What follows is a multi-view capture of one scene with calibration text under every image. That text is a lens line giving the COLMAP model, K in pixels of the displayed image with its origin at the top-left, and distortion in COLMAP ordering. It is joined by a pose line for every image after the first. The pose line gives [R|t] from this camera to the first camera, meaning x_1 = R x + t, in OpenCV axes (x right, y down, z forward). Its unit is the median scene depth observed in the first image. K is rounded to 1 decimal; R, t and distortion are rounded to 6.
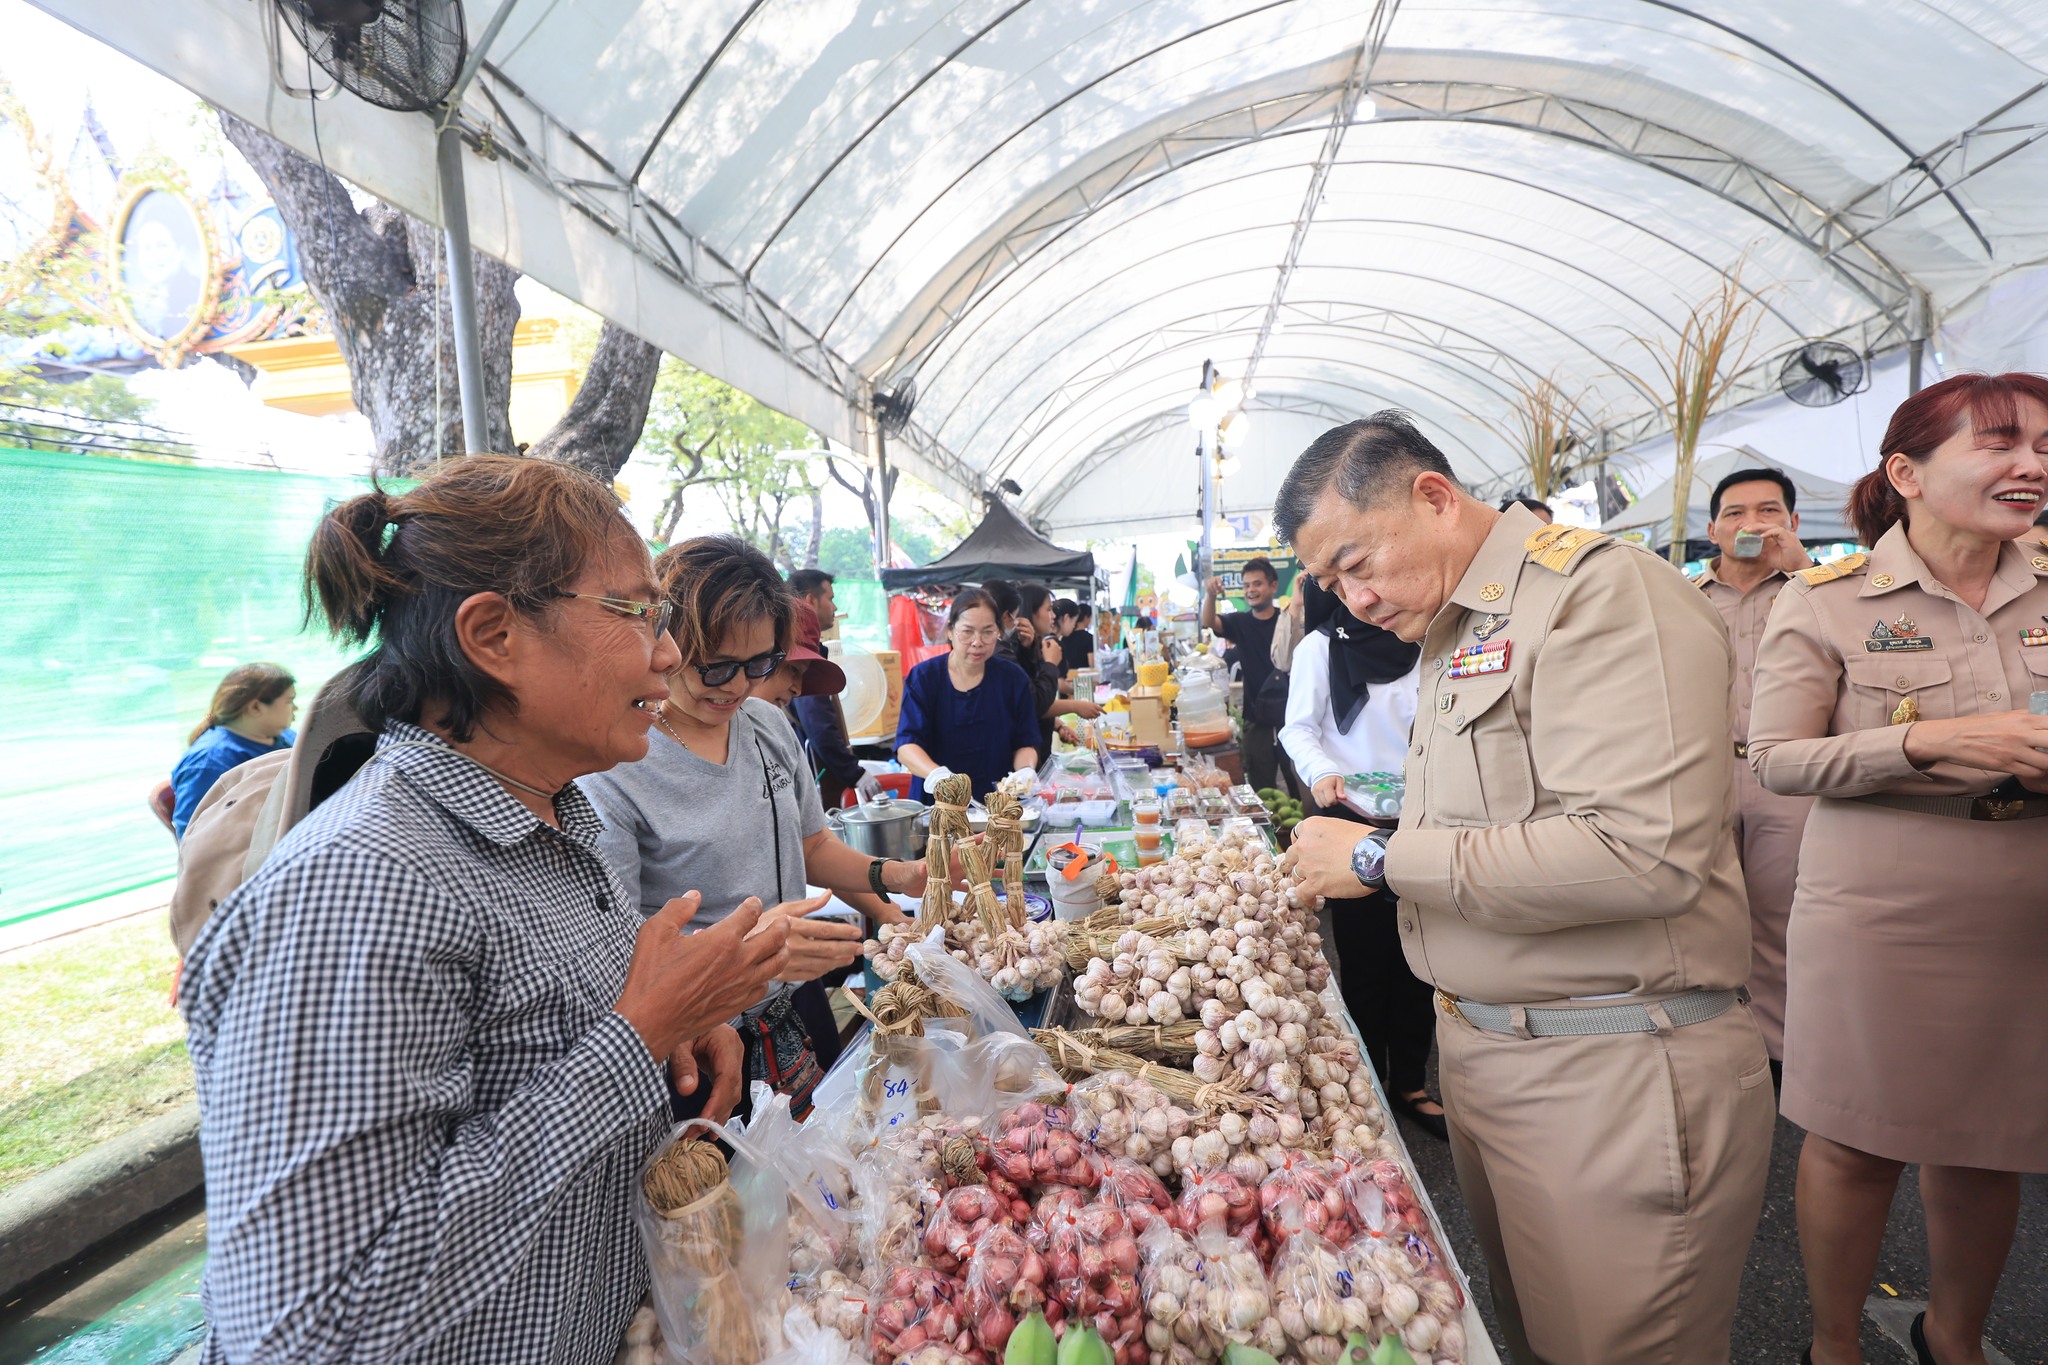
lens RADIAL K [[941.9, 0, 1030.4], [0, 941.9, 665.1], [0, 0, 1]] dist [0.016160, 0.000351]
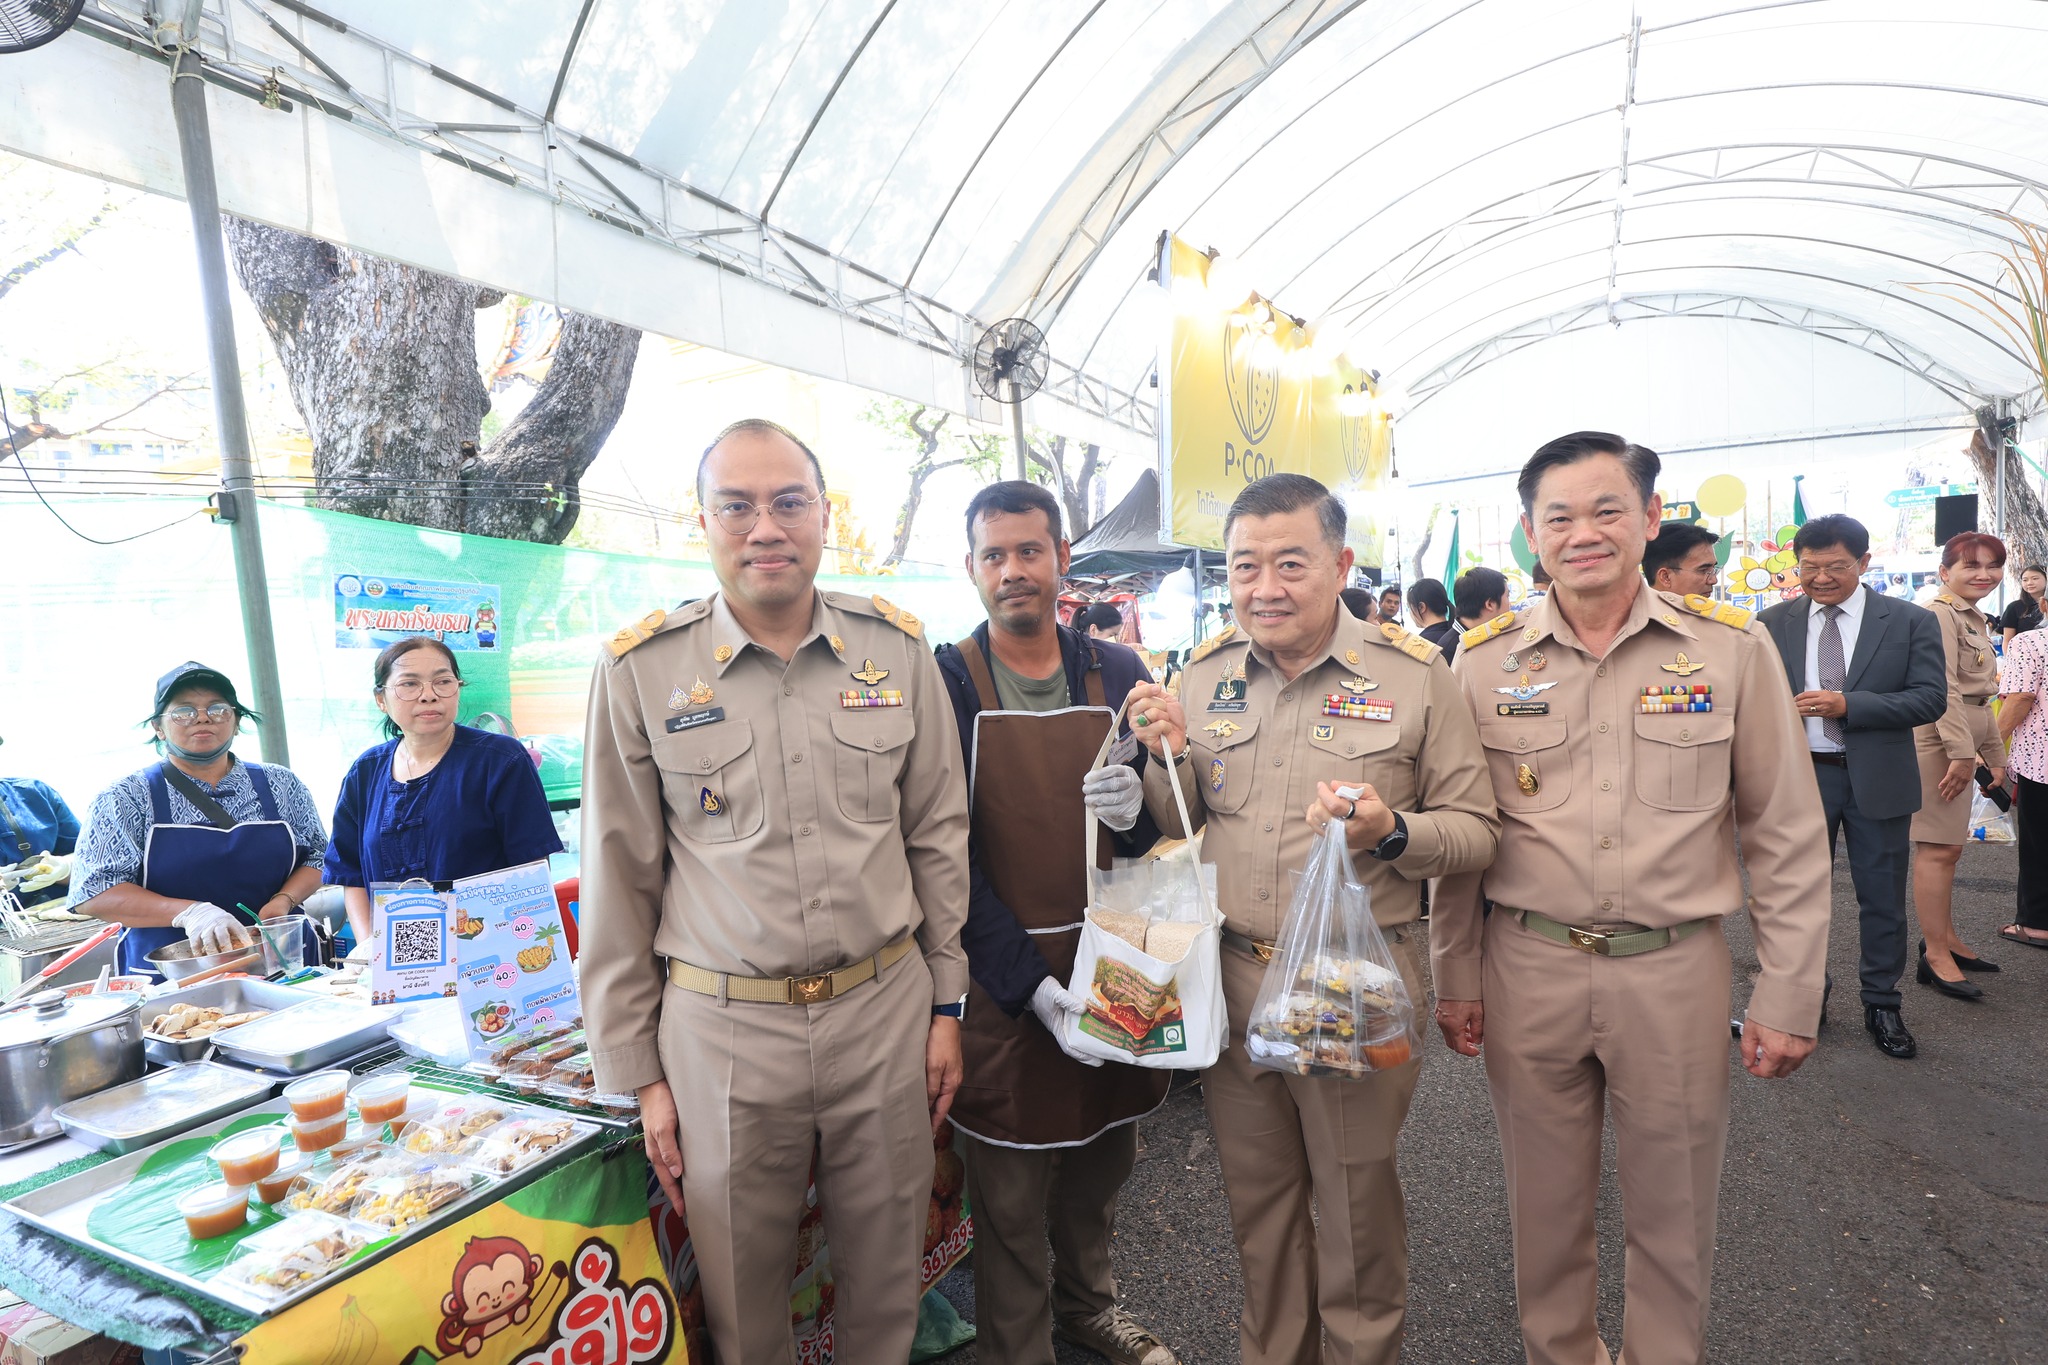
lens RADIAL K [[1024.9, 0, 1034.9], [0, 1024.9, 688.7], [0, 0, 1]] dist [0.005308, 0.002170]
pose [[0.938571, 0.013855, -0.344808, 0.176712], [-0.000842, 0.999283, 0.037861, -0.023353], [0.345086, -0.035245, 0.937909, 0.160419]]
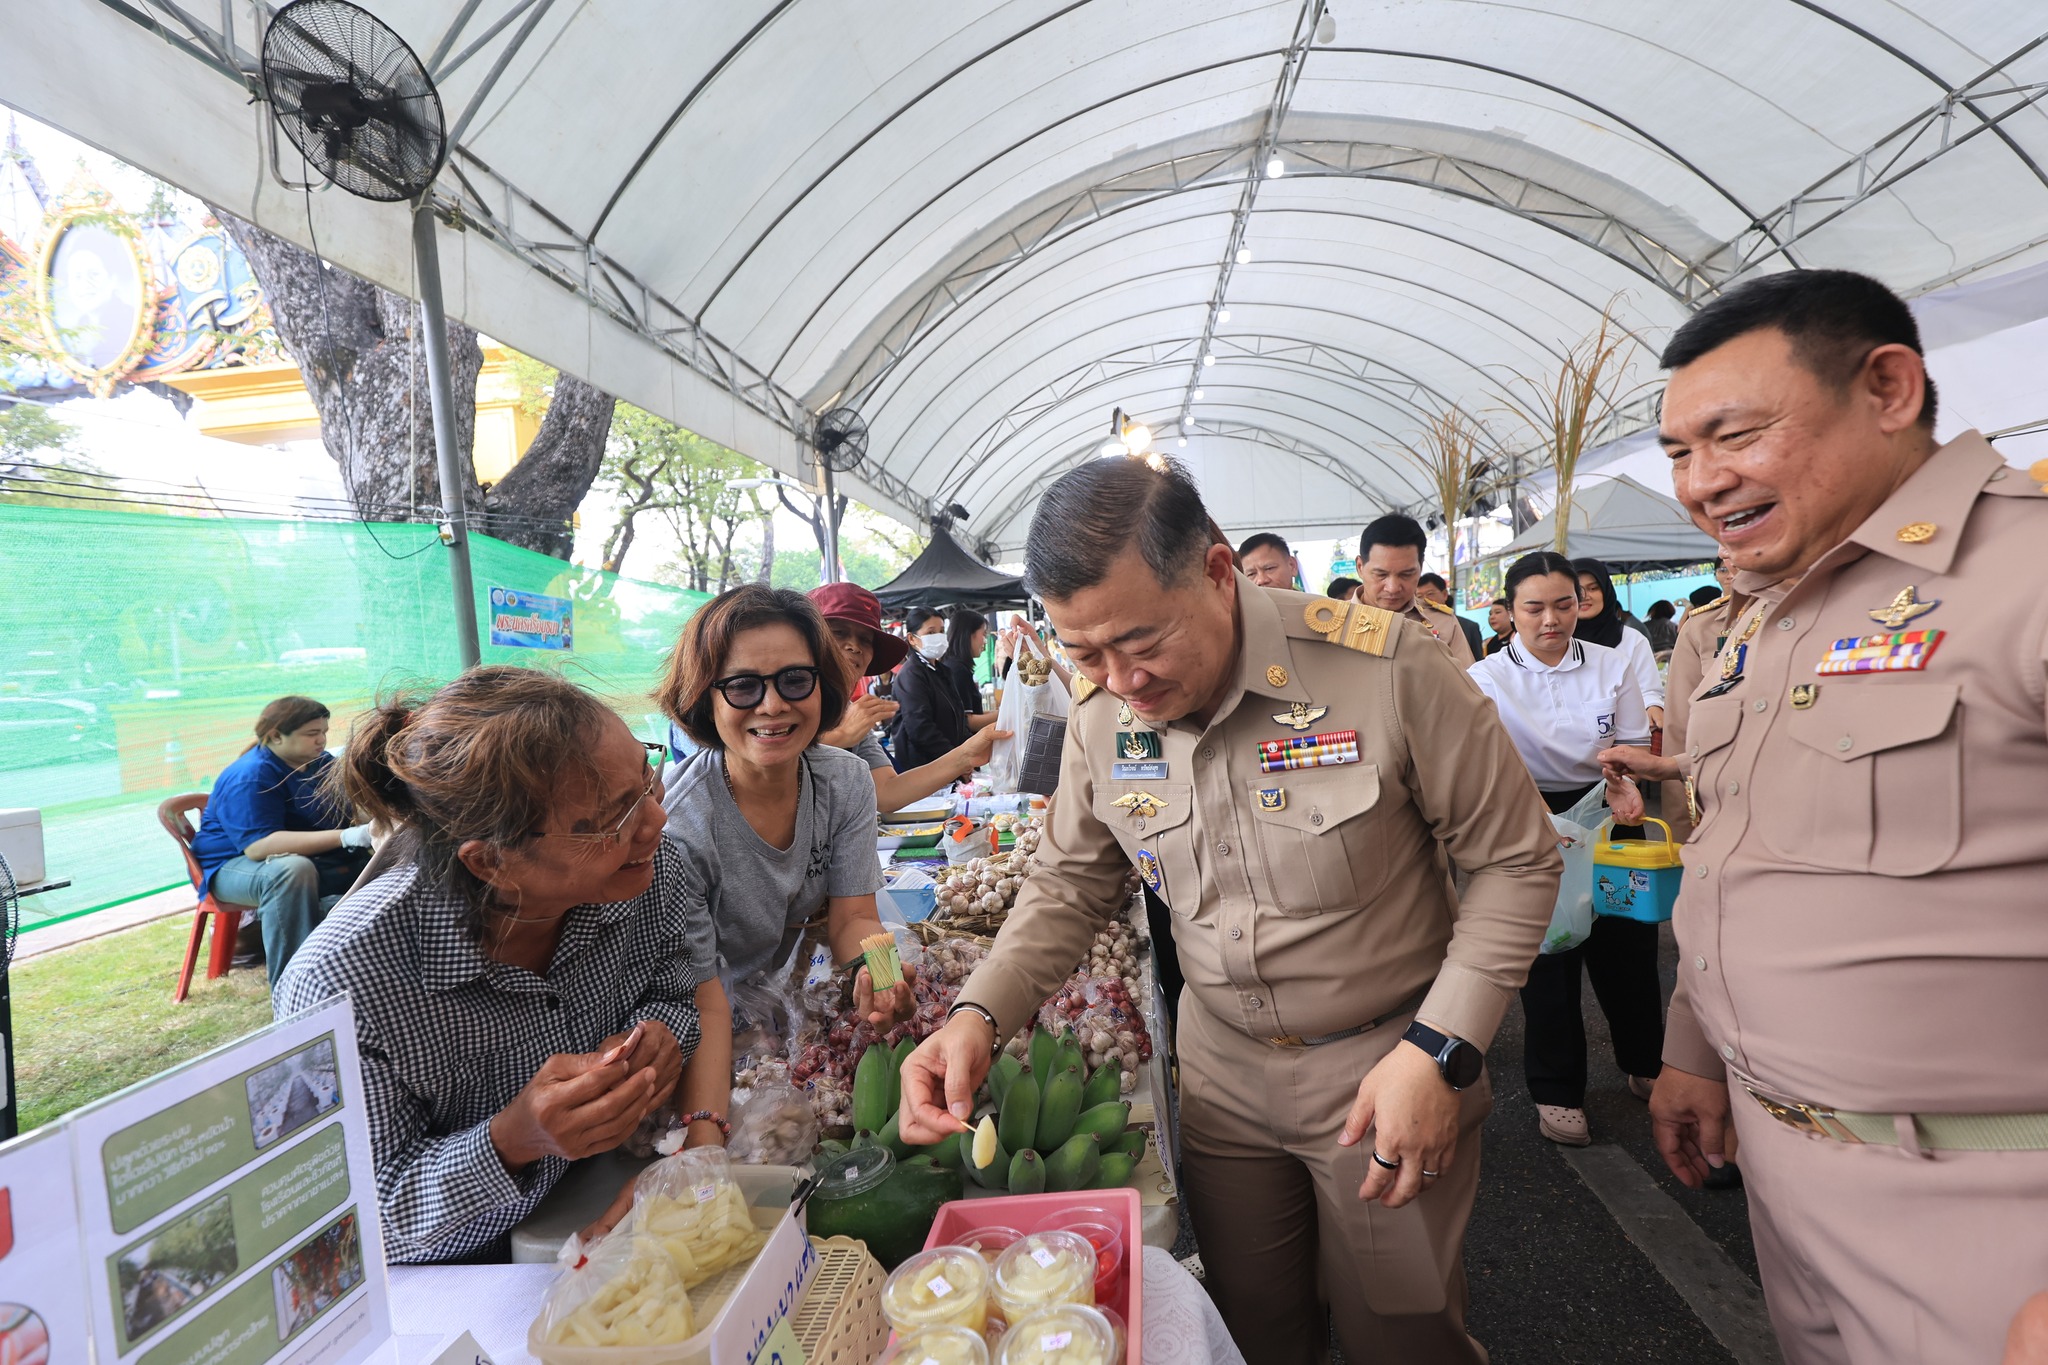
lens RADIAL K [[945.4, 0, 1039.1], [0, 945.4, 674.2], [0, 0, 1]] dist [0.011988, 0.001112]
pose [[0.998466, -0.014989, 0.053300, 0.015951], [0.015579, 0.999822, -0.010679, 0.001653], [-0.053130, 0.011493, 0.998521, -0.059535]]
